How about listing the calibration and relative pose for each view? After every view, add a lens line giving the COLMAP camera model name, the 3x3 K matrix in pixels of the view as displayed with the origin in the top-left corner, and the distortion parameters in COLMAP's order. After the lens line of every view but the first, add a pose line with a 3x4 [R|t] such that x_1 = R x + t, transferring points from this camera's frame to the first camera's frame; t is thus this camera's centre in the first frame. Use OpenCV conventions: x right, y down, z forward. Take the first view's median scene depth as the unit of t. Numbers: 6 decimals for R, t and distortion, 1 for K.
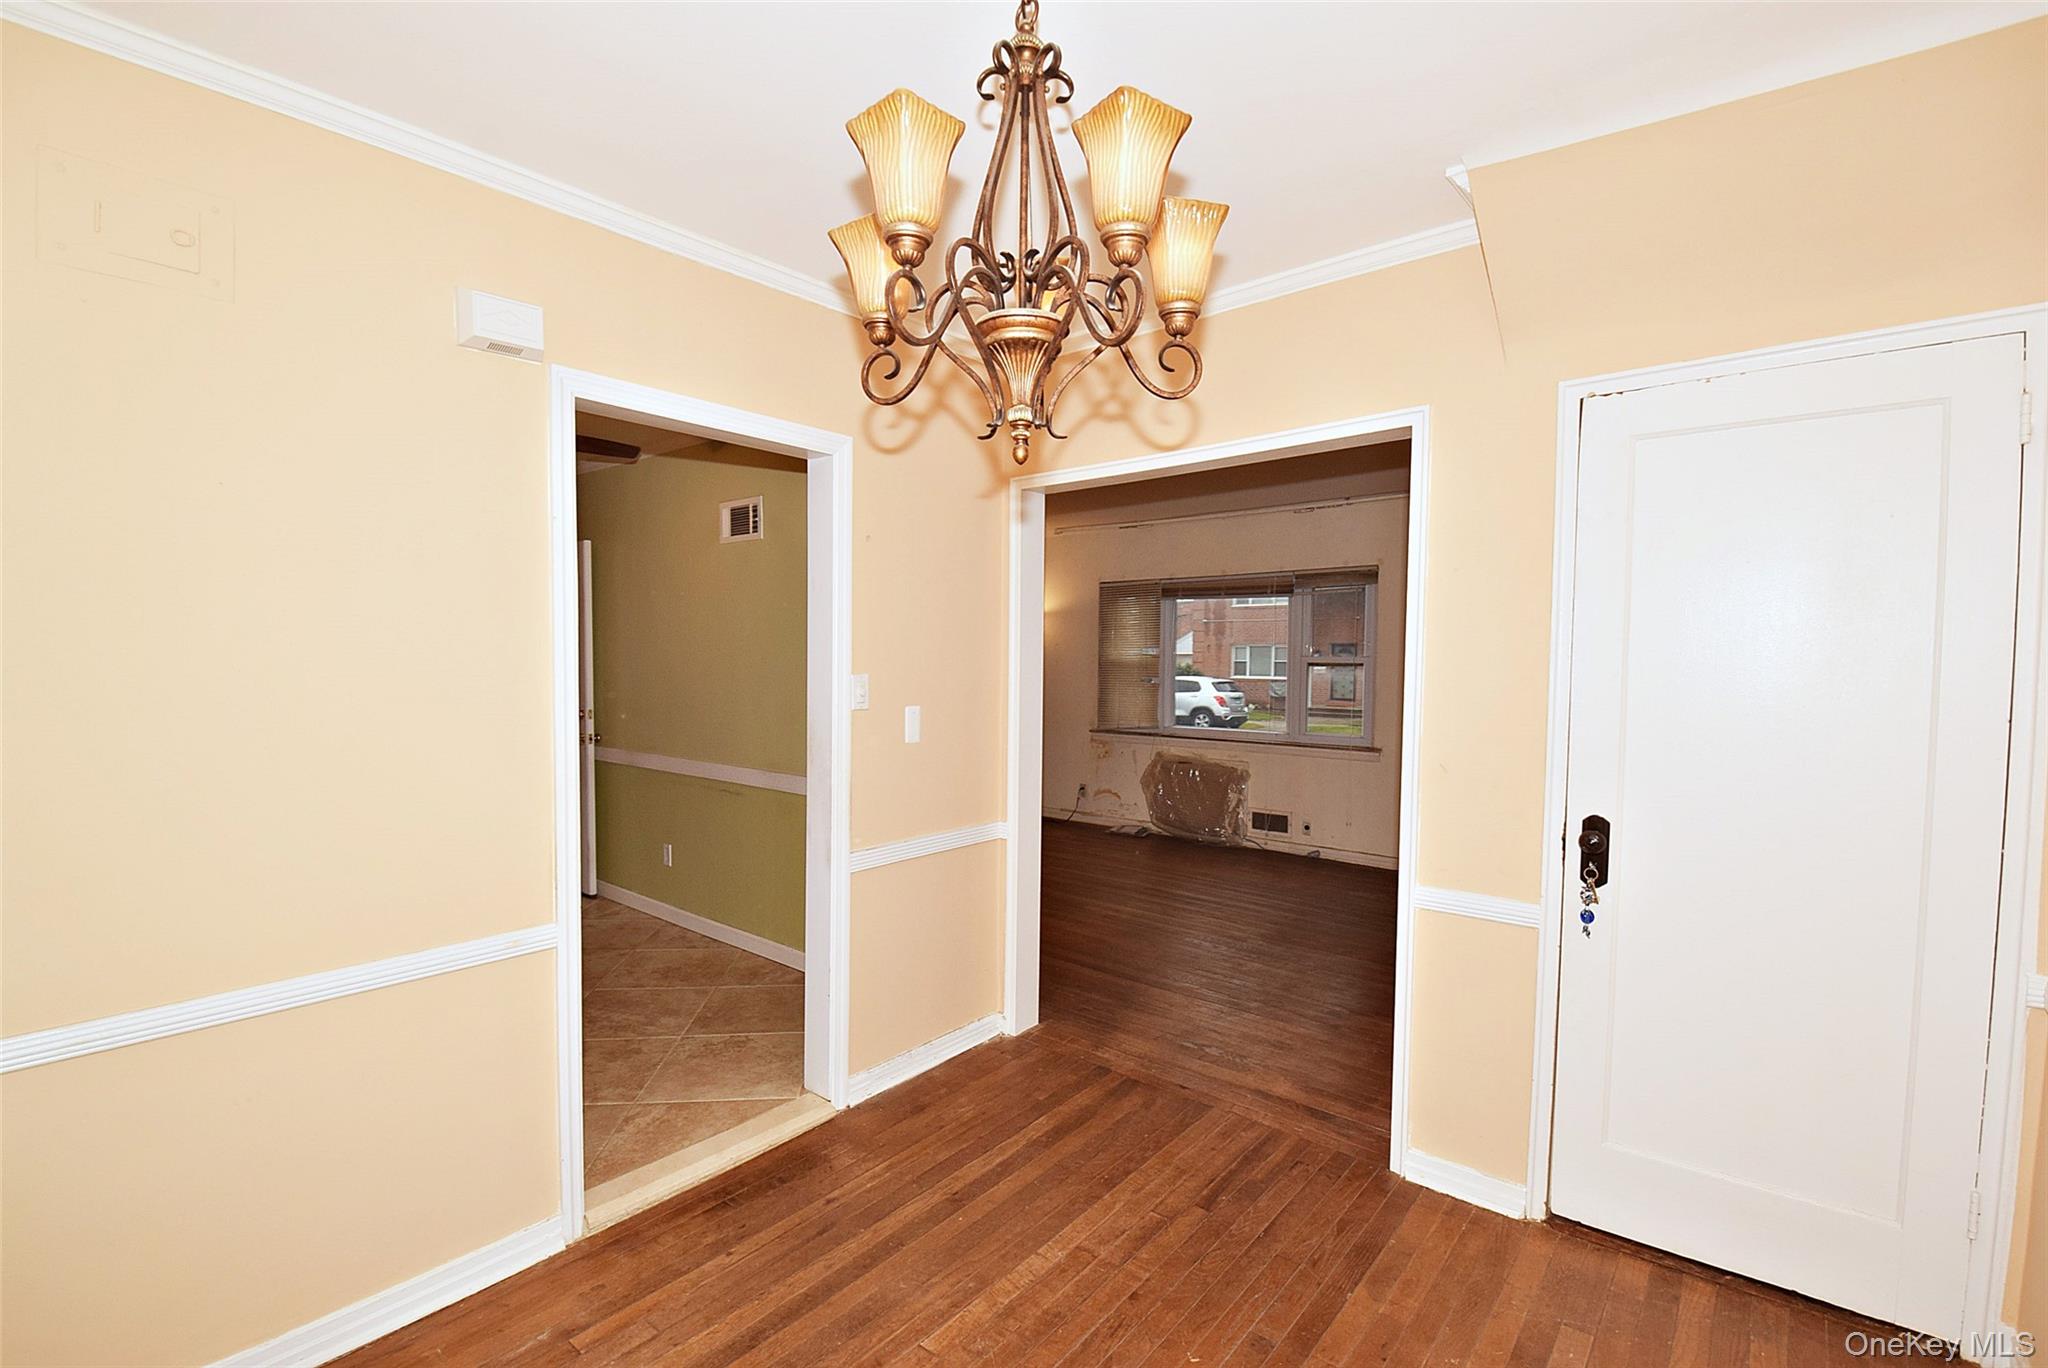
lens RADIAL K [[902.8, 0, 1023.6], [0, 902.8, 698.8], [0, 0, 1]] dist [0.025376, -0.028976]
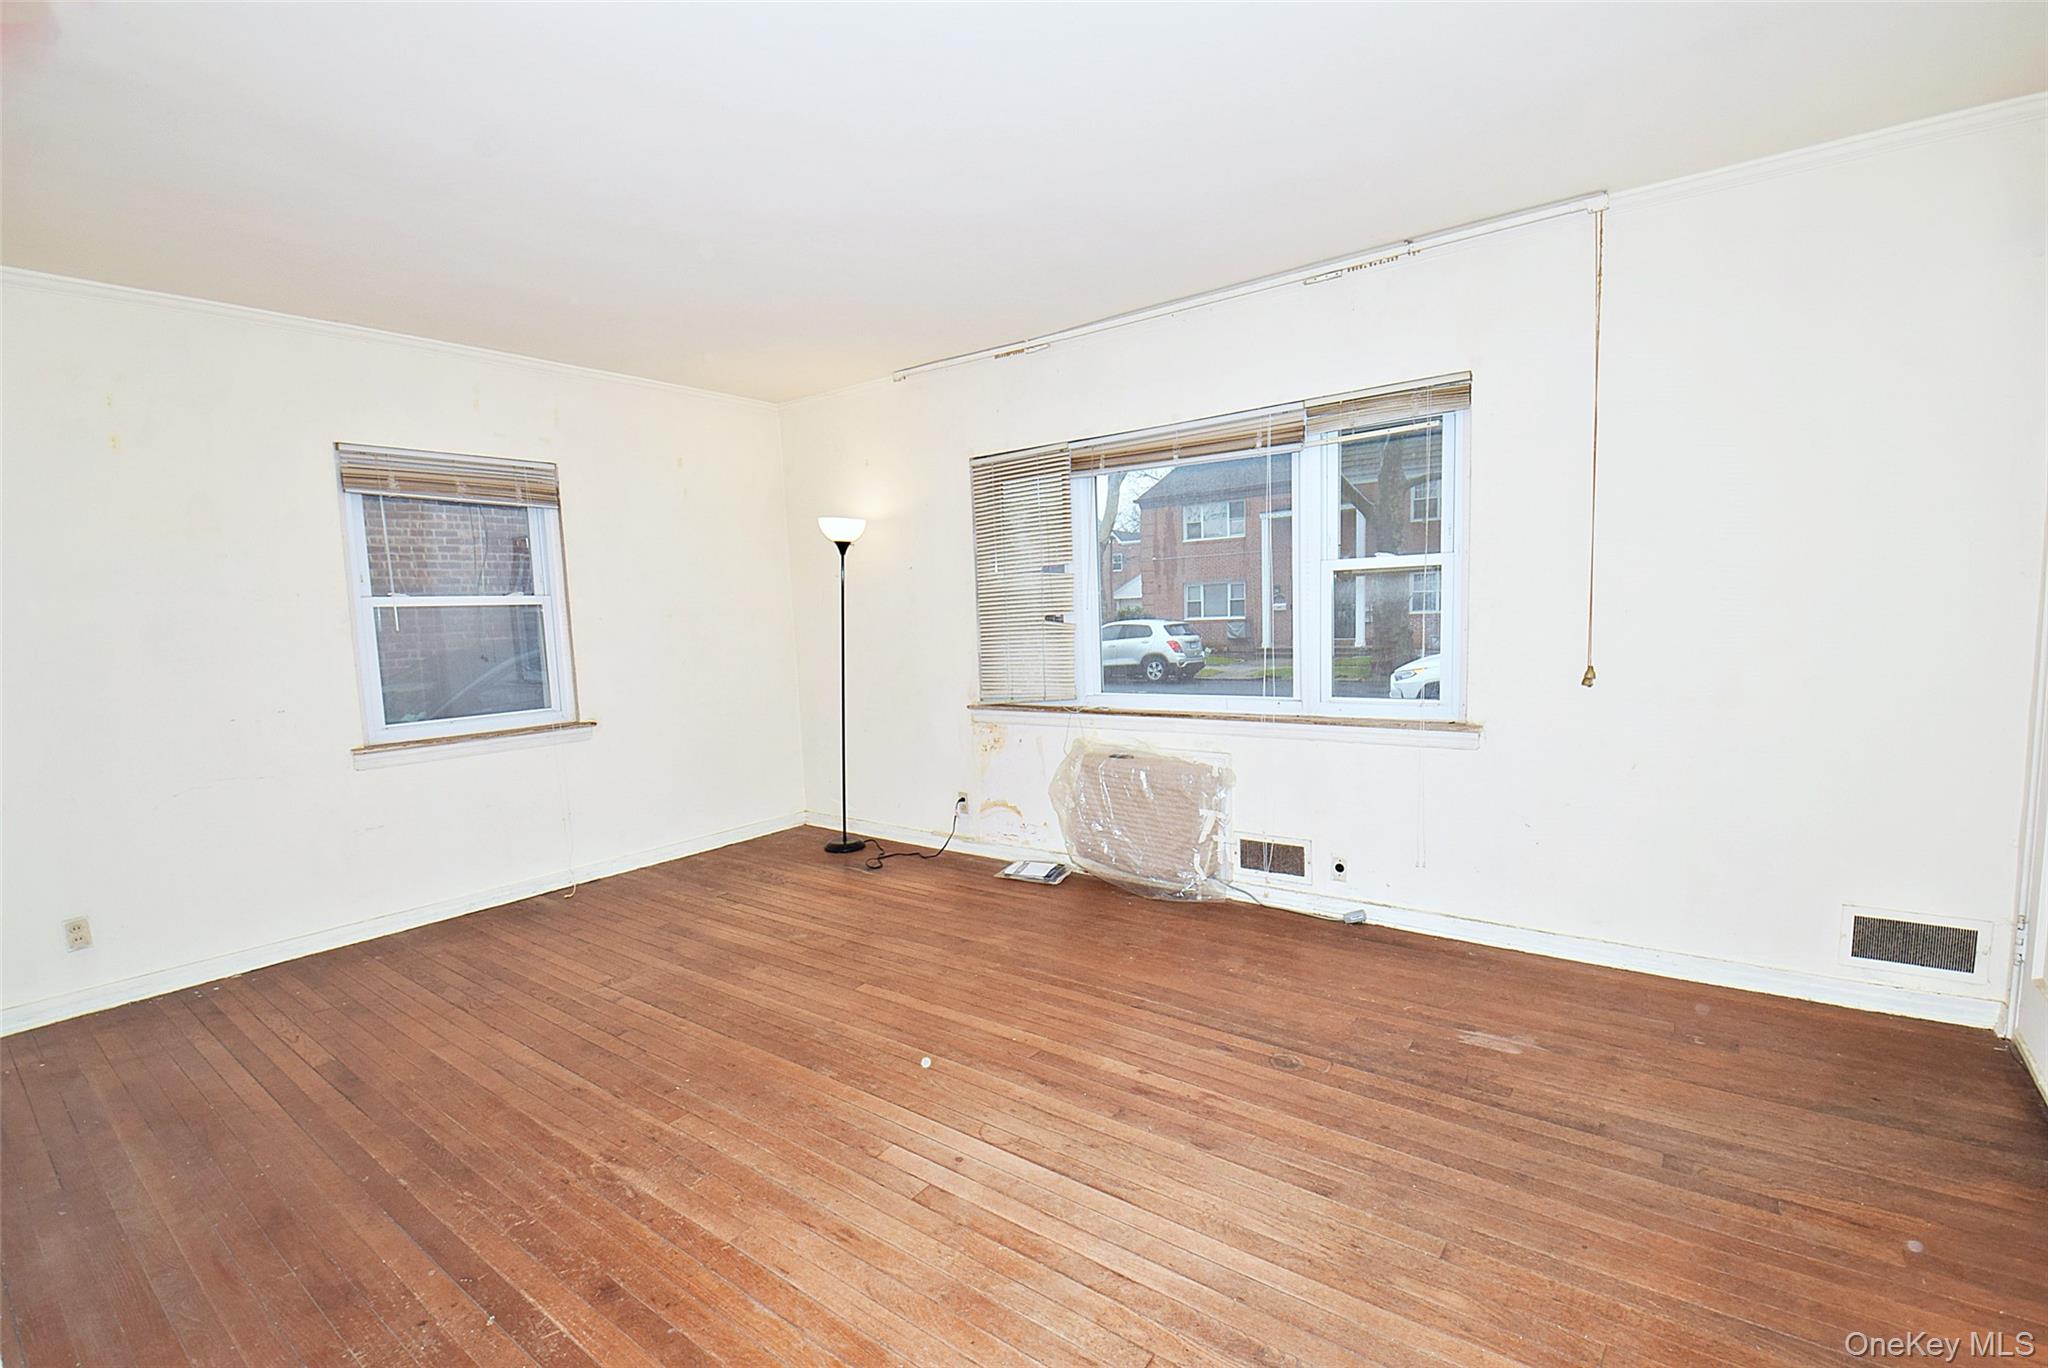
lens RADIAL K [[902.8, 0, 1023.6], [0, 902.8, 698.8], [0, 0, 1]] dist [0.025376, -0.028976]
pose [[0.997679, -0.048714, 0.047585, 0.085005], [0.046145, 0.997492, 0.053674, -0.001076], [-0.050080, -0.051354, 0.997424, 0.402177]]
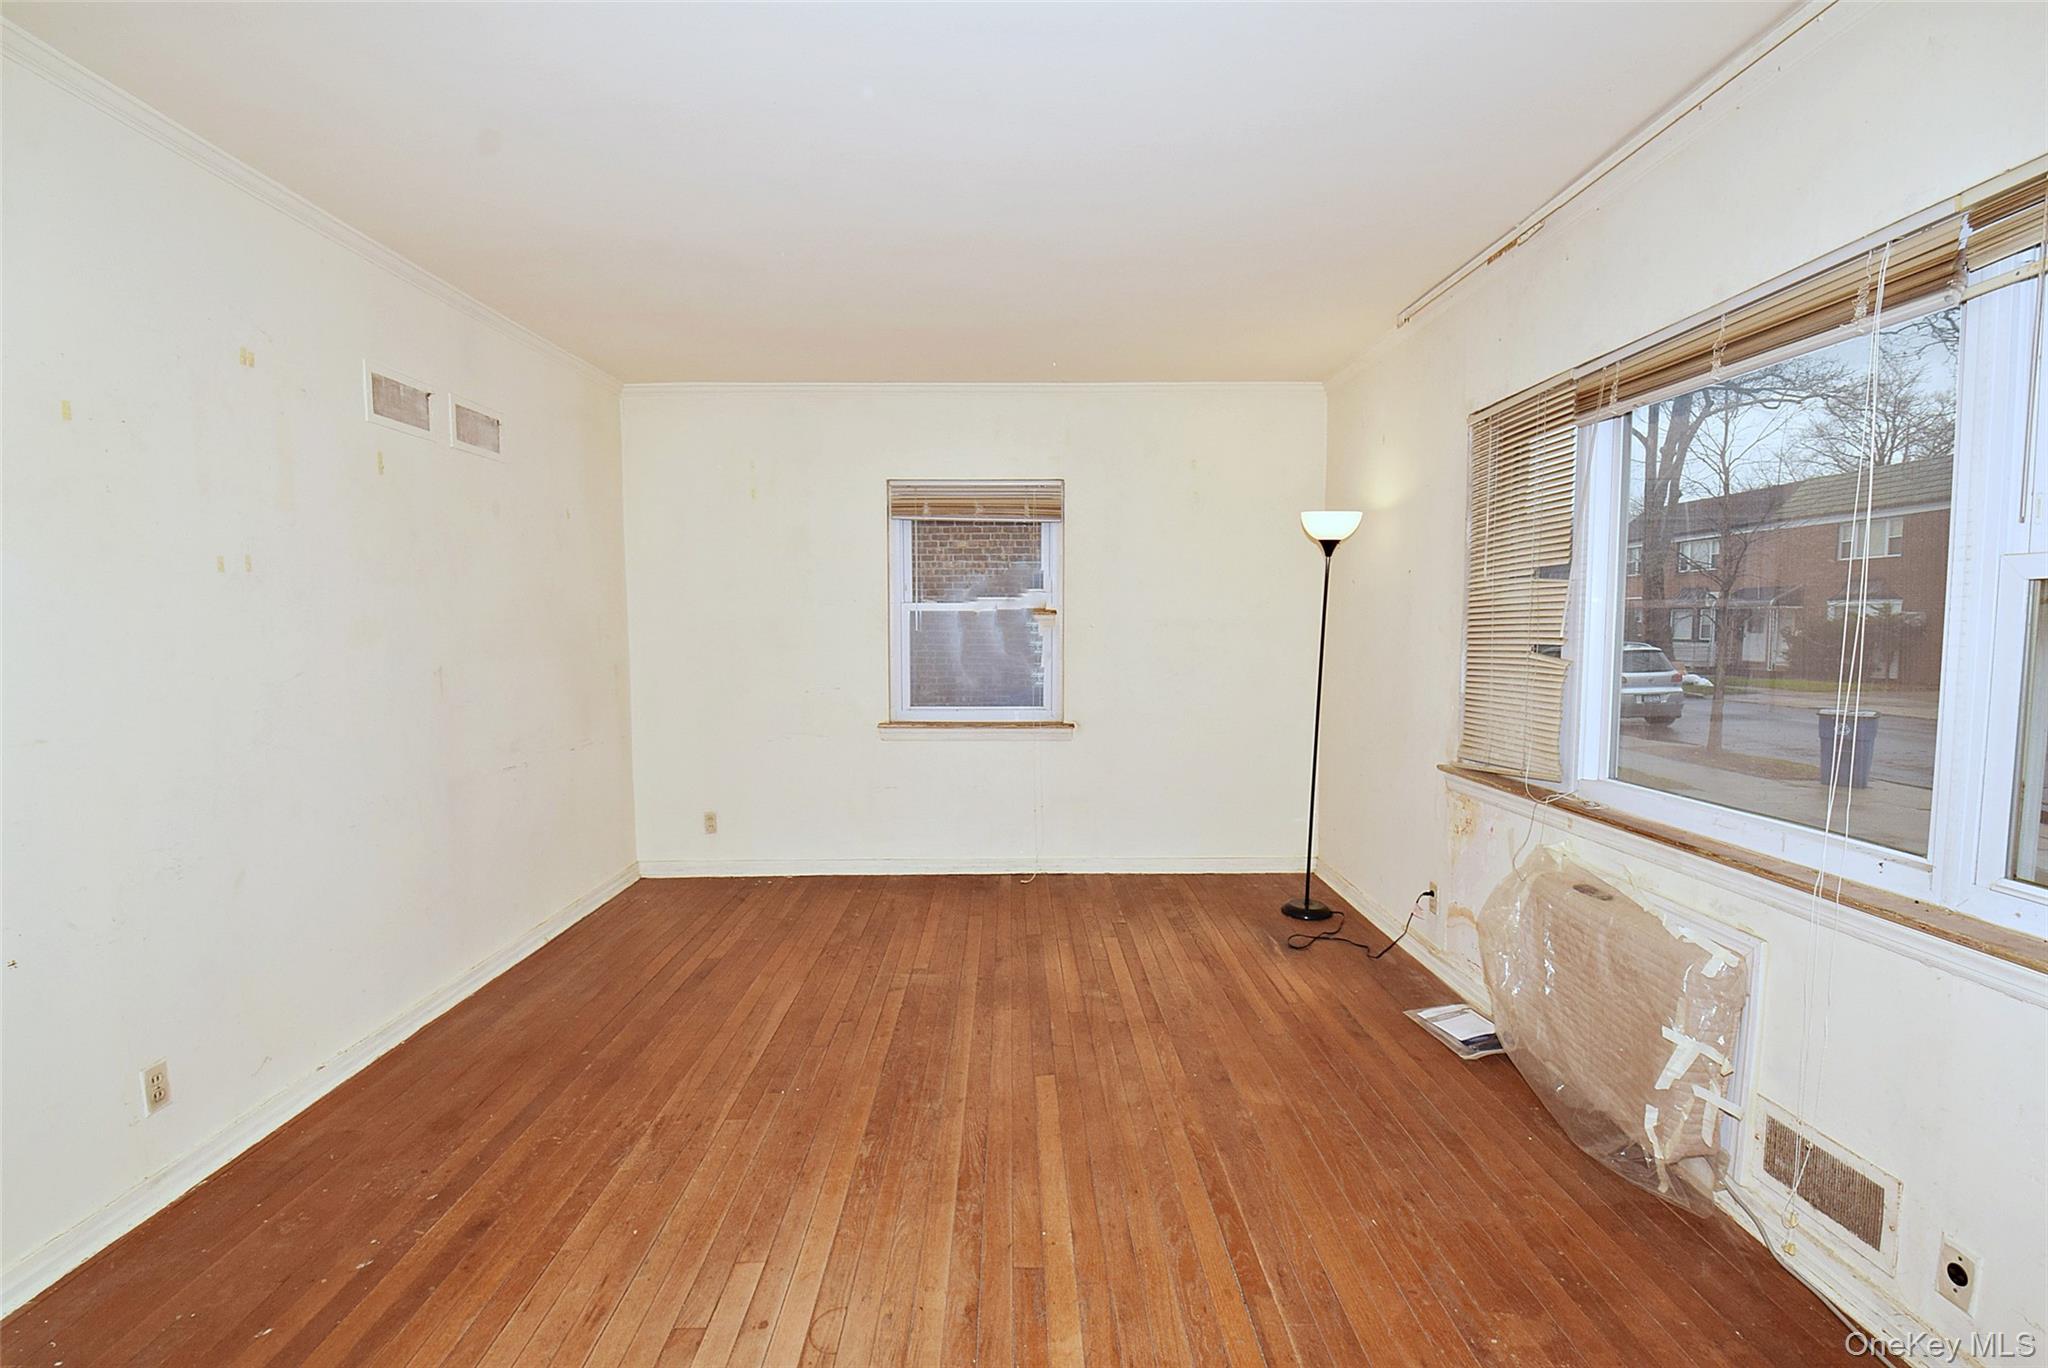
lens RADIAL K [[902.8, 0, 1023.6], [0, 902.8, 698.8], [0, 0, 1]] dist [0.025376, -0.028976]
pose [[0.653002, 0.052819, -0.755512, 0.280741], [-0.026678, 0.998550, 0.046752, -0.012799], [0.756886, -0.010374, 0.653465, 0.584090]]
